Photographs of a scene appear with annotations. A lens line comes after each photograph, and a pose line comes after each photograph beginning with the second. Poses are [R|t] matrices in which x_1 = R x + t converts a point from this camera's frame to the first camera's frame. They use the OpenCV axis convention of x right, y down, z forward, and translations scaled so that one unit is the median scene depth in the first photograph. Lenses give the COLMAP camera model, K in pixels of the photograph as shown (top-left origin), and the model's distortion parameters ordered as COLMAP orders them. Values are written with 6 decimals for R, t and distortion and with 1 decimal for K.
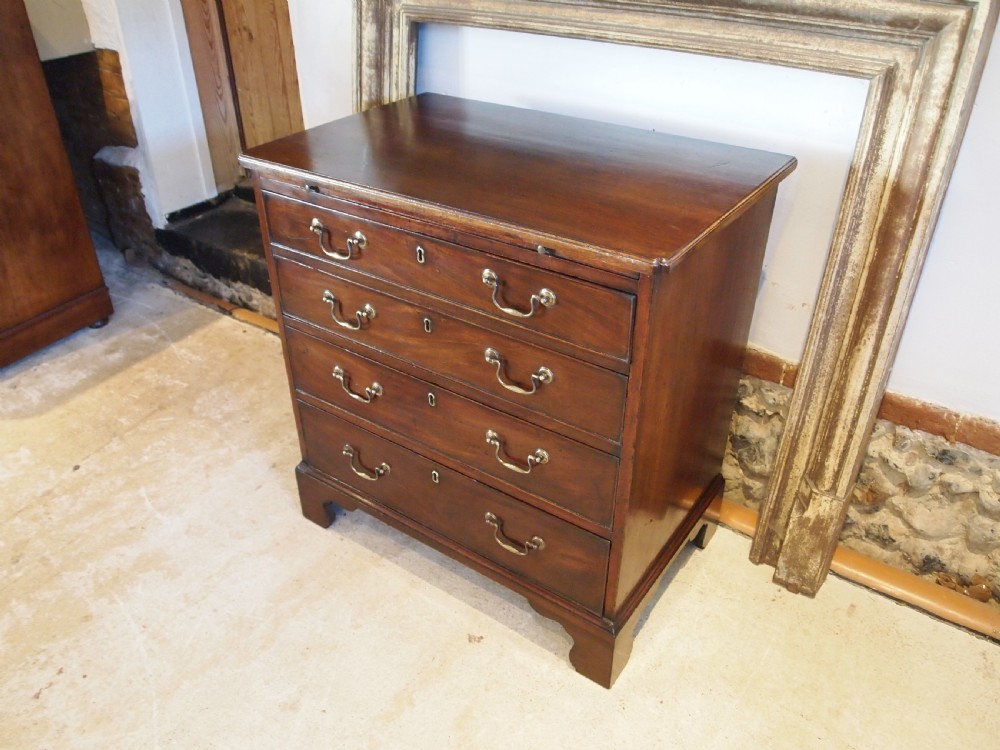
lens RADIAL K [[799.3, 0, 505.4], [0, 799.3, 374.8], [0, 0, 1]] dist [-0.048820, 0.001706]
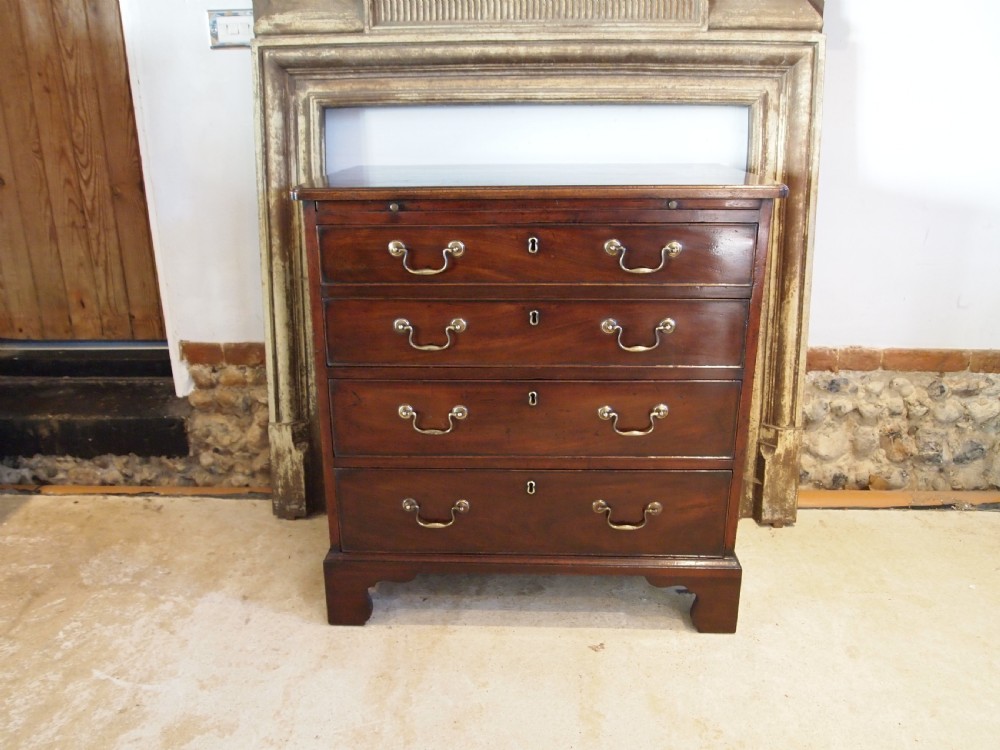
lens RADIAL K [[799.3, 0, 505.4], [0, 799.3, 374.8], [0, 0, 1]] dist [-0.048820, 0.001706]
pose [[0.841708, -0.174173, 0.511068, -0.563642], [0.296017, 0.940468, -0.167016, 0.143617], [-0.451554, 0.291864, 0.843158, 0.127311]]
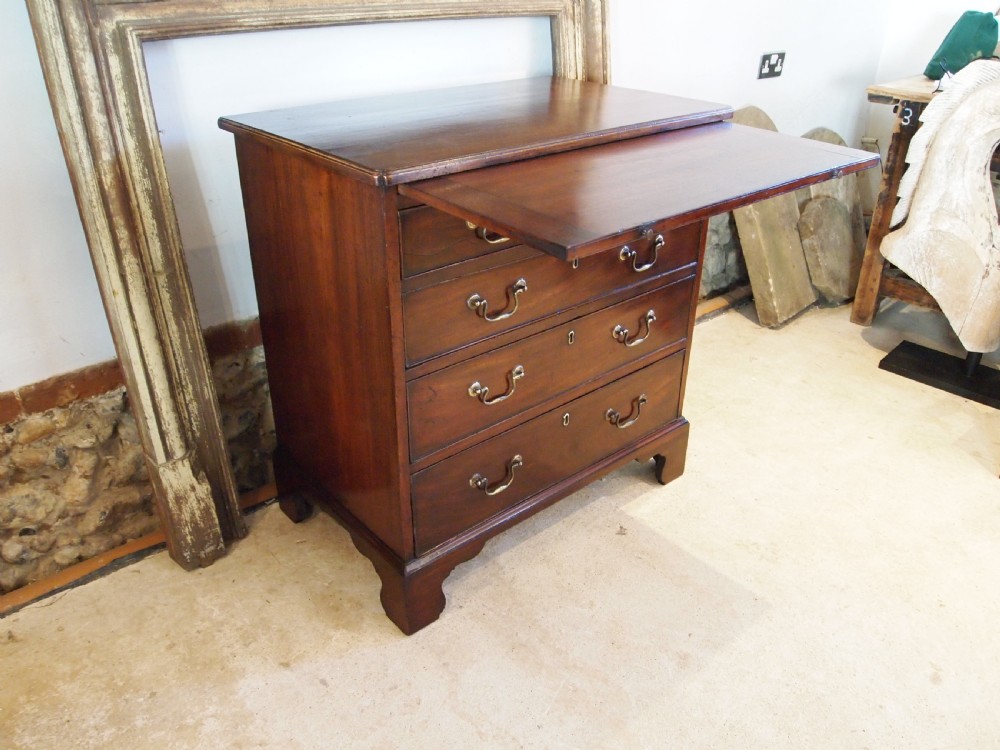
lens RADIAL K [[799.3, 0, 505.4], [0, 799.3, 374.8], [0, 0, 1]] dist [-0.048820, 0.001706]
pose [[0.244094, -0.453227, 0.857323, -0.918863], [0.518729, 0.807978, 0.279450, -0.237553], [-0.819352, 0.376506, 0.432325, 0.557718]]
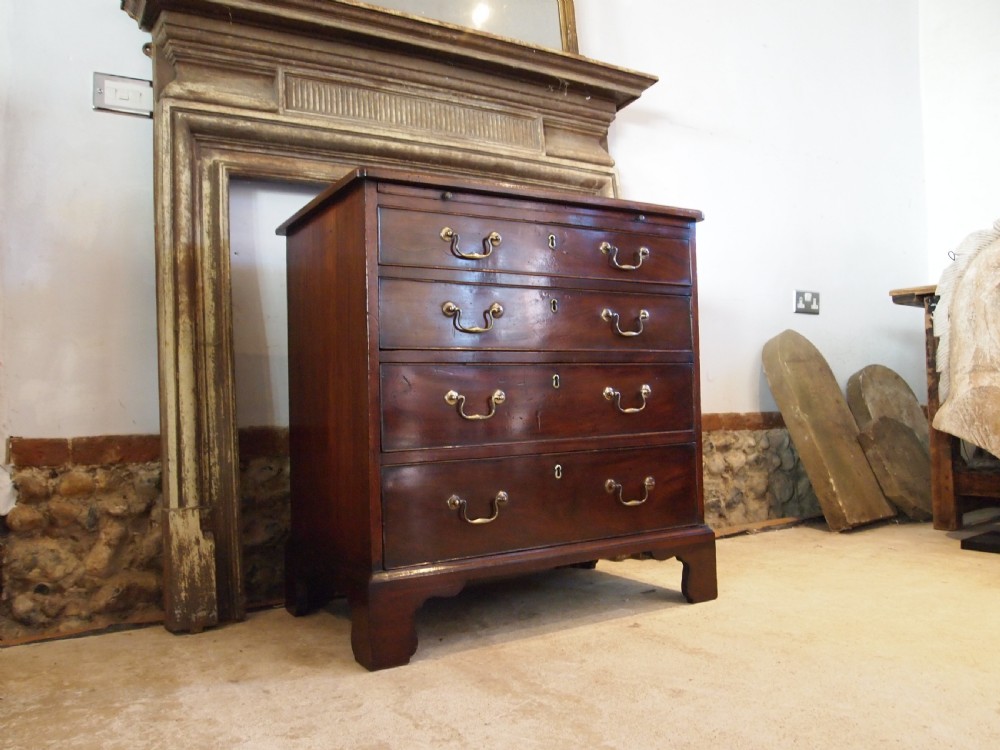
lens RADIAL K [[799.3, 0, 505.4], [0, 799.3, 374.8], [0, 0, 1]] dist [-0.048820, 0.001706]
pose [[0.404944, 0.024396, 0.914016, -1.007953], [0.520694, 0.815563, -0.252456, 0.237569], [-0.751597, 0.578154, 0.317555, 0.610528]]
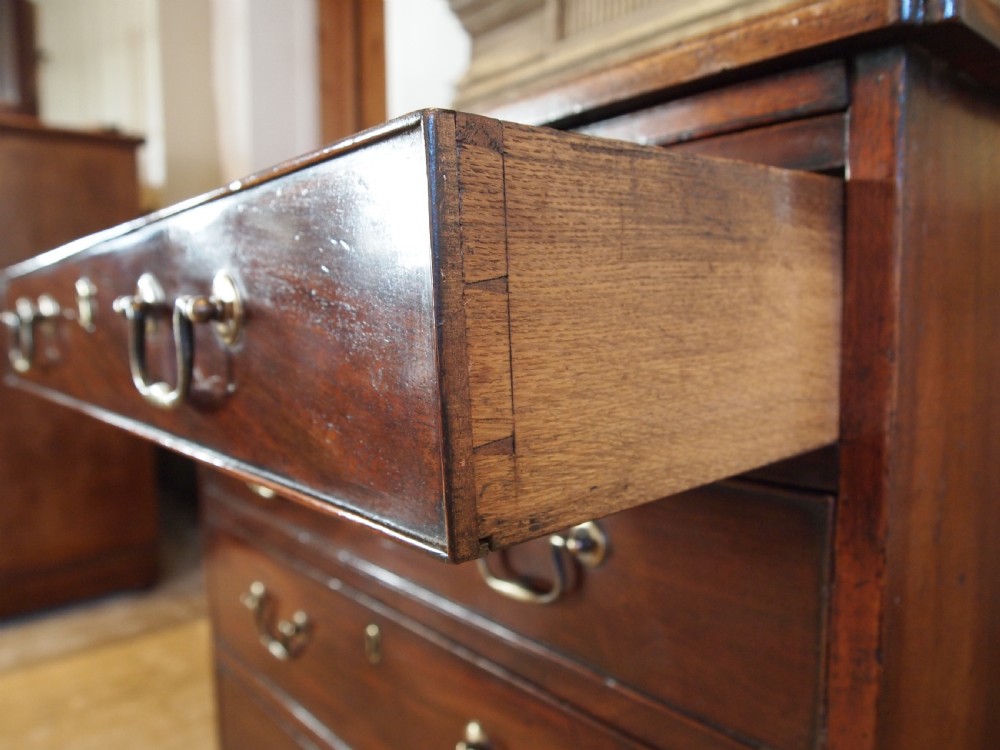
lens RADIAL K [[771.6, 0, 500.0], [0, 771.6, 375.0], [0, 0, 1]] dist [-0.051982, -0.005713]
pose [[0.964994, 0.007597, -0.262161, 0.077334], [-0.129984, 0.882033, -0.452903, 0.073026], [0.227794, 0.471126, 0.852144, 0.507852]]
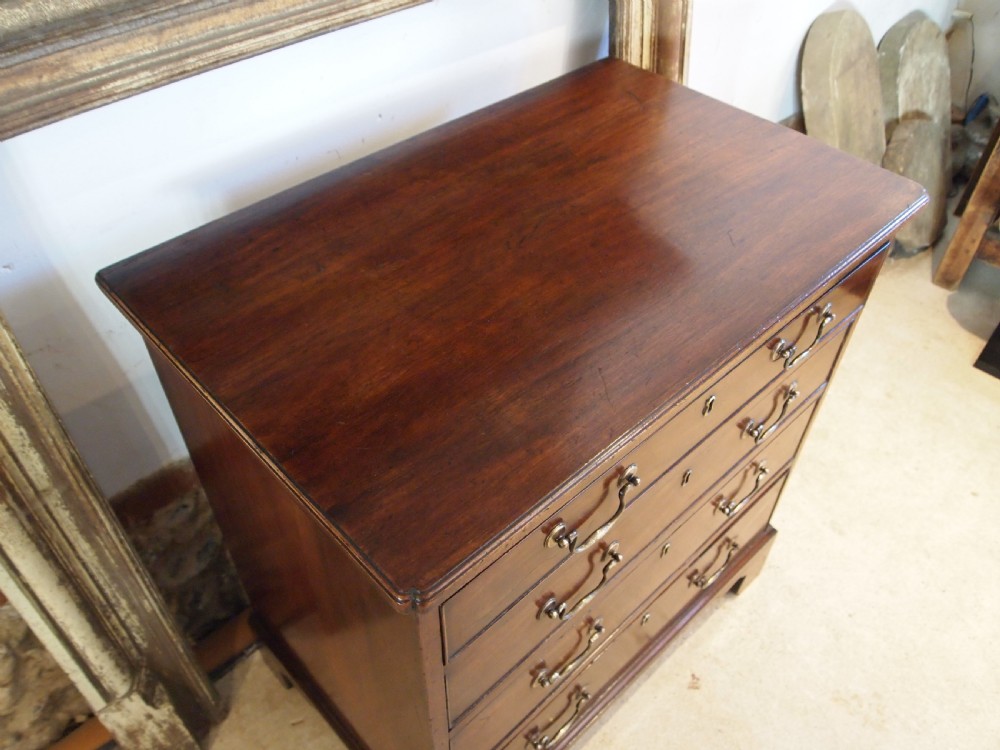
lens RADIAL K [[791.5, 0, 502.7], [0, 791.5, 378.8], [0, 0, 1]] dist [-0.041834, -0.003525]
pose [[0.199791, -0.684674, 0.700932, -0.461709], [0.519497, 0.680553, 0.516693, -0.468444], [-0.830787, 0.260901, 0.491654, 0.639942]]
